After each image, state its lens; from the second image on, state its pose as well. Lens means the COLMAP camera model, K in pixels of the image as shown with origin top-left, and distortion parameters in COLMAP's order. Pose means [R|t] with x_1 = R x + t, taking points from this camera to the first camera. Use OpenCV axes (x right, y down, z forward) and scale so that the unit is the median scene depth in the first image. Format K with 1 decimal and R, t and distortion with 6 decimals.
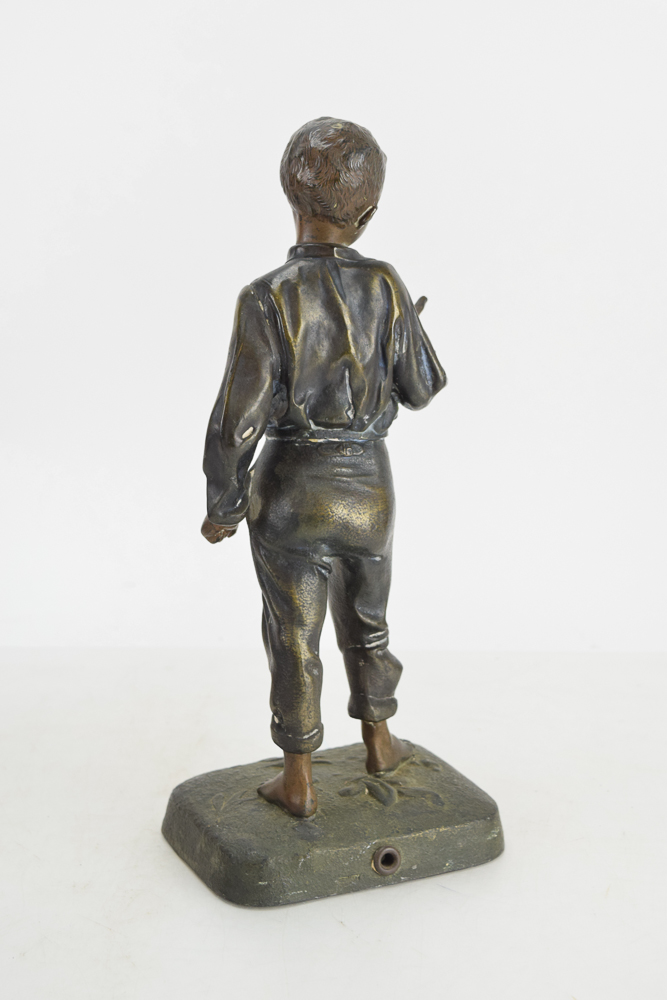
lens RADIAL K [[1605.5, 0, 333.5], [0, 1605.5, 500.0], [0, 0, 1]] dist [0.000743, 0.025696]
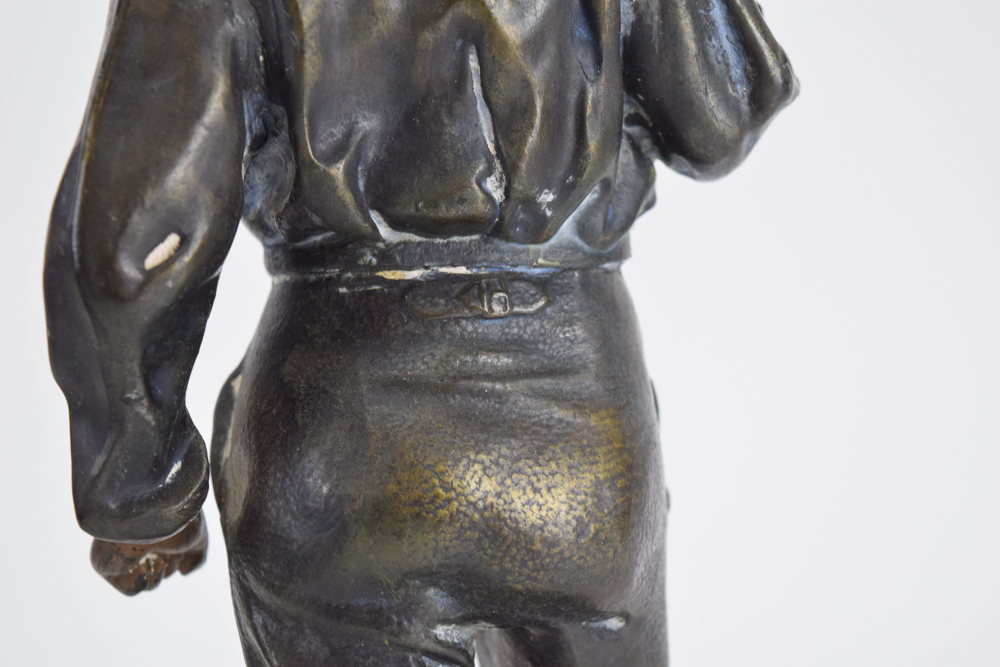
lens RADIAL K [[2274.3, 0, 500.0], [0, 2274.3, 333.5], [0, 0, 1]] dist [0.039232, -0.007851]
pose [[0.991737, -0.048617, -0.118720, 0.065188], [0.040405, 0.996684, -0.070622, 0.009139], [0.121760, 0.065242, 0.990413, 0.537828]]
